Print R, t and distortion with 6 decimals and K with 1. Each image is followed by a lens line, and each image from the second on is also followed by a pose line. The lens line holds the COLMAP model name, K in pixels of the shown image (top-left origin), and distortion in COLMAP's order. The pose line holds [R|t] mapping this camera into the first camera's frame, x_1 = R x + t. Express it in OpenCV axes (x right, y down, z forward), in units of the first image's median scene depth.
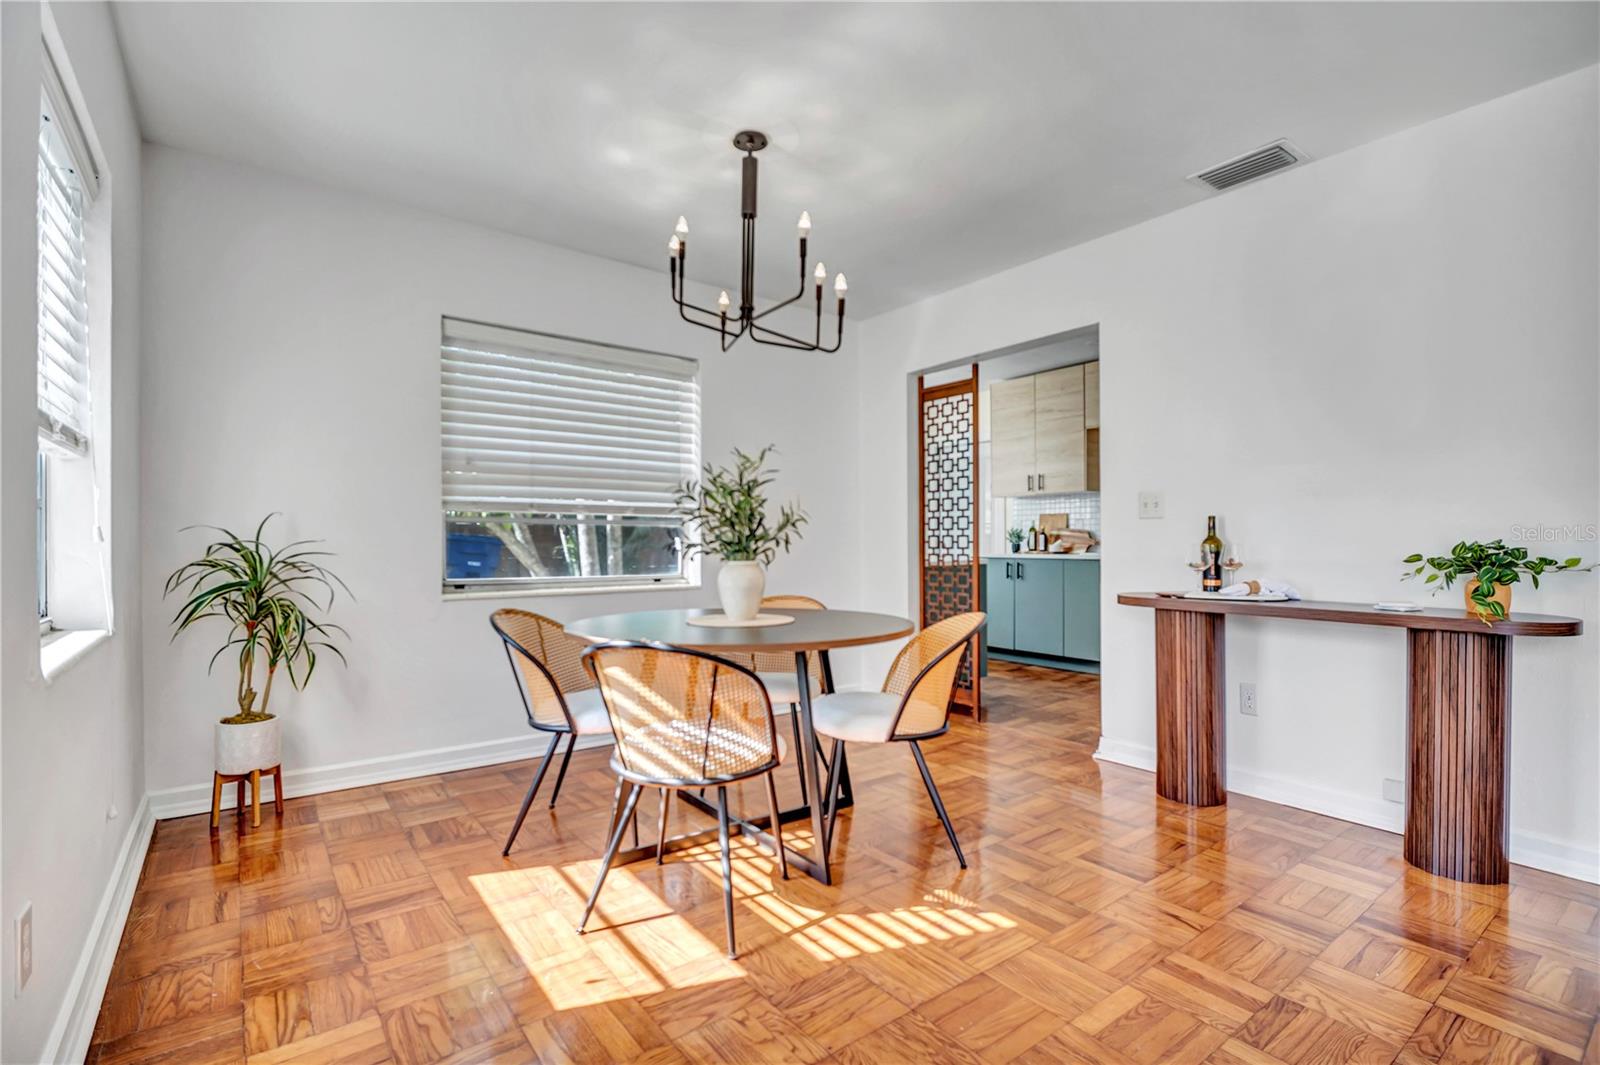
lens RADIAL K [[733.6, 0, 804.7], [0, 733.6, 533.5], [0, 0, 1]] dist [0.018169, -0.025760]
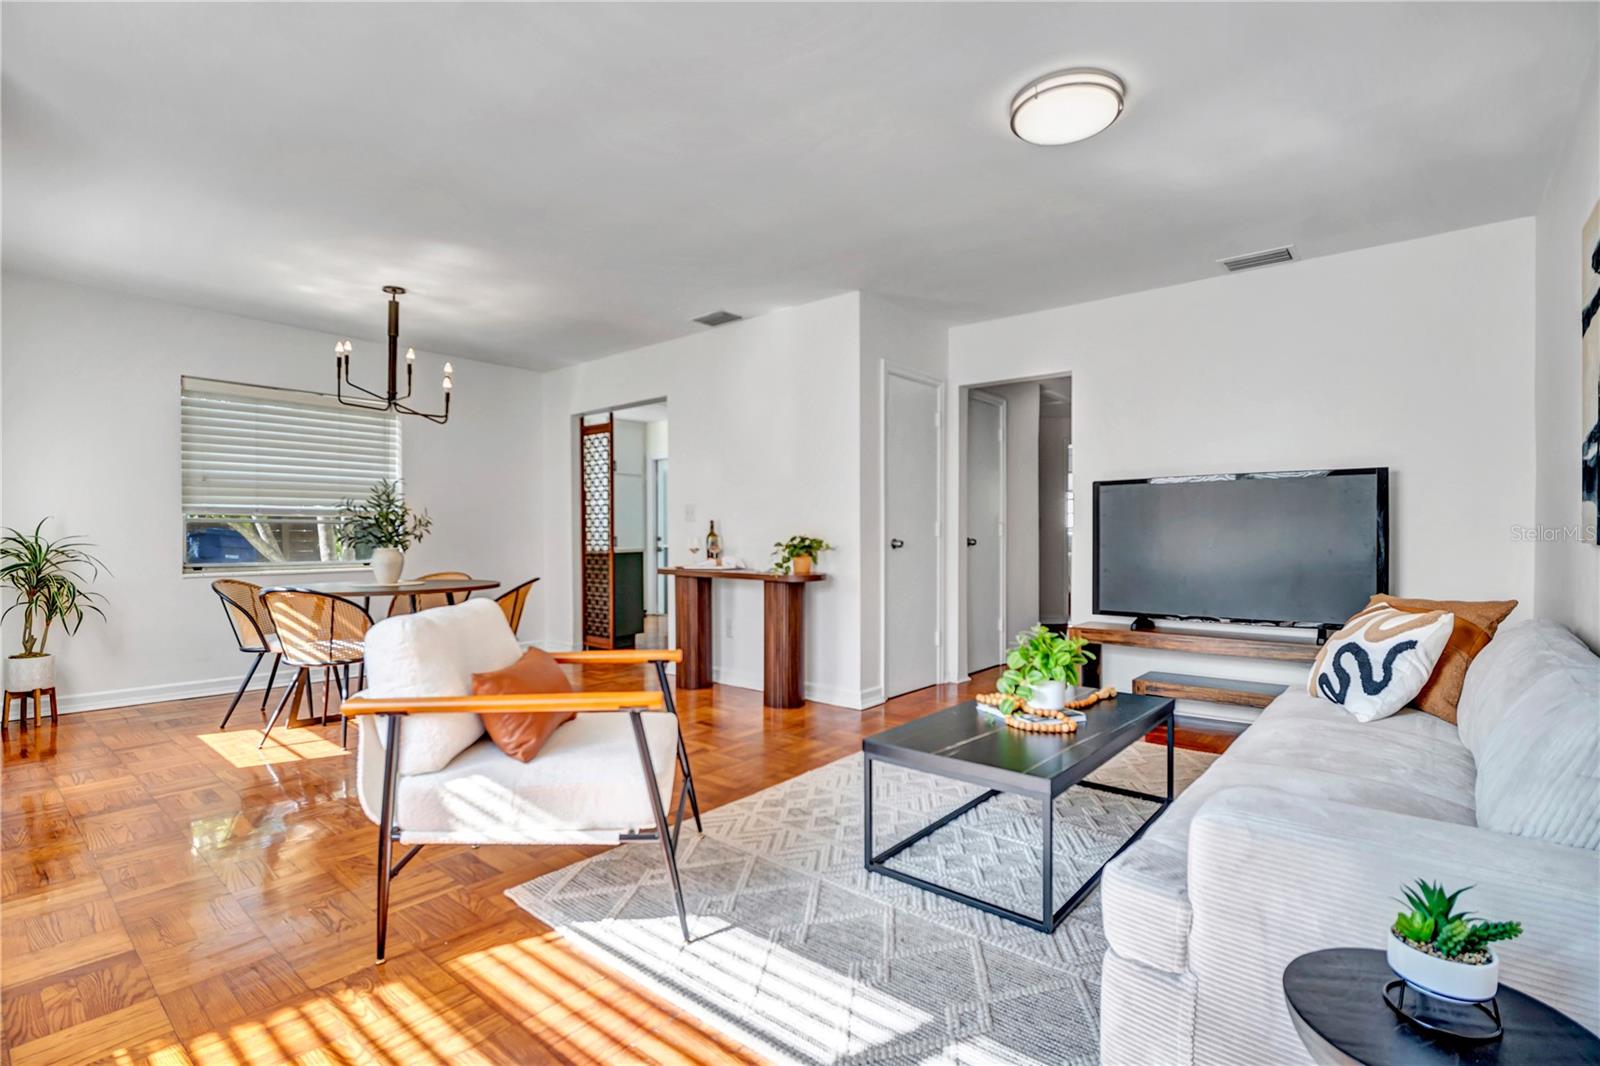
lens RADIAL K [[744.2, 0, 805.2], [0, 744.2, 536.9], [0, 0, 1]] dist [0.002425, -0.004262]
pose [[0.977061, -0.002419, 0.212947, 0.430043], [-0.000311, 0.999918, 0.012787, -0.007871], [-0.212961, -0.012560, 0.976980, -0.753630]]
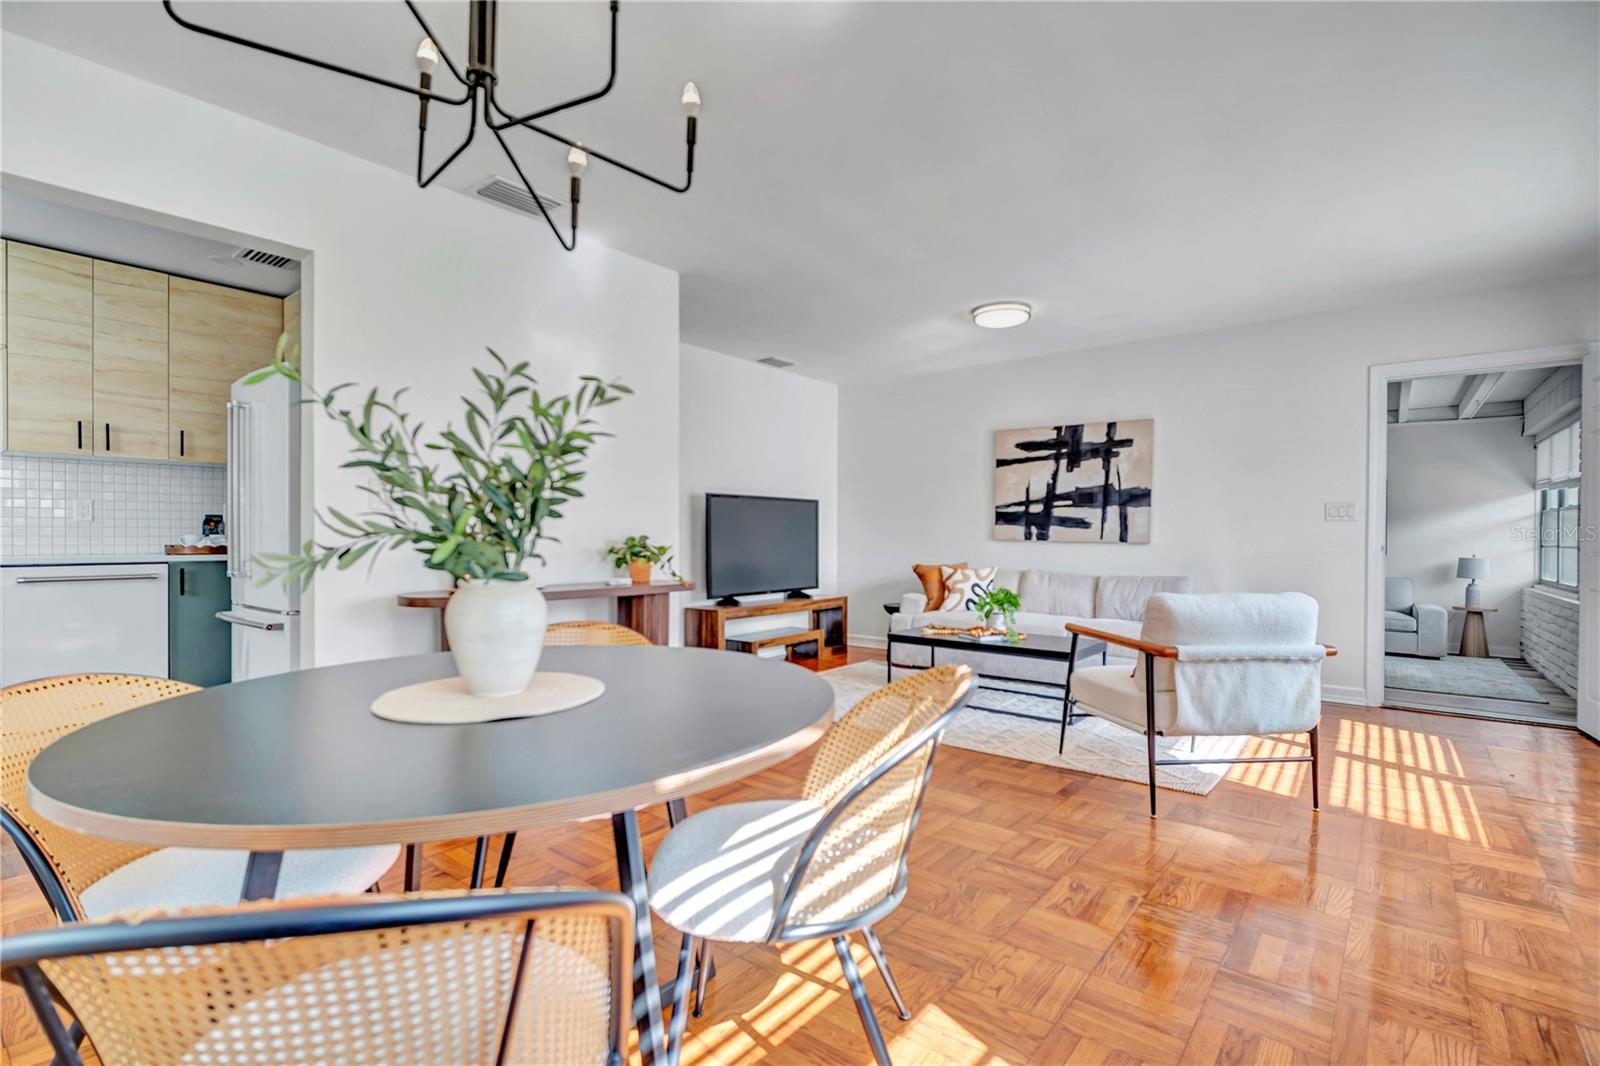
lens RADIAL K [[733.6, 0, 804.7], [0, 733.6, 534.0], [0, 0, 1]] dist [0.018169, -0.025760]
pose [[-0.234291, -0.001393, 0.972166, -0.561922], [-0.013996, 0.999900, -0.001940, 0.002900], [-0.972066, -0.014062, -0.234287, 0.819320]]
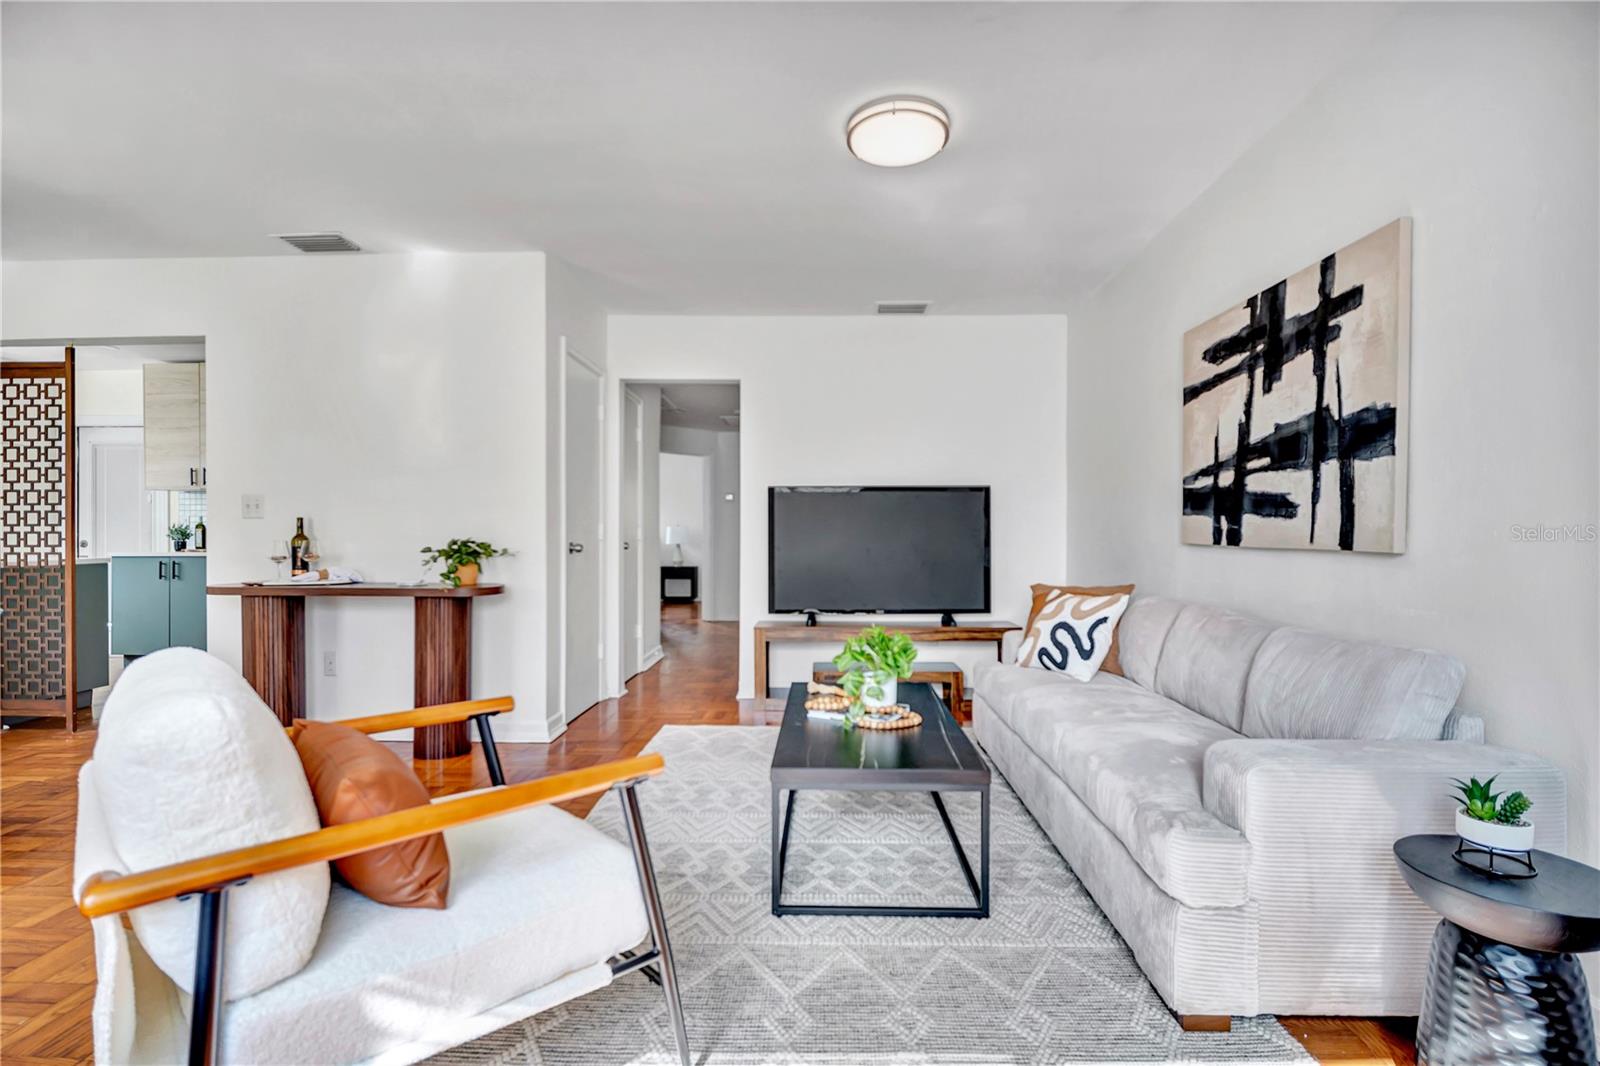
lens RADIAL K [[744.2, 0, 805.2], [0, 744.2, 536.9], [0, 0, 1]] dist [0.002425, -0.004262]
pose [[0.631961, 0.001188, 0.774999, 0.135694], [-0.007159, 0.999965, 0.004305, -0.003069], [-0.774967, -0.008269, 0.631947, -0.460509]]
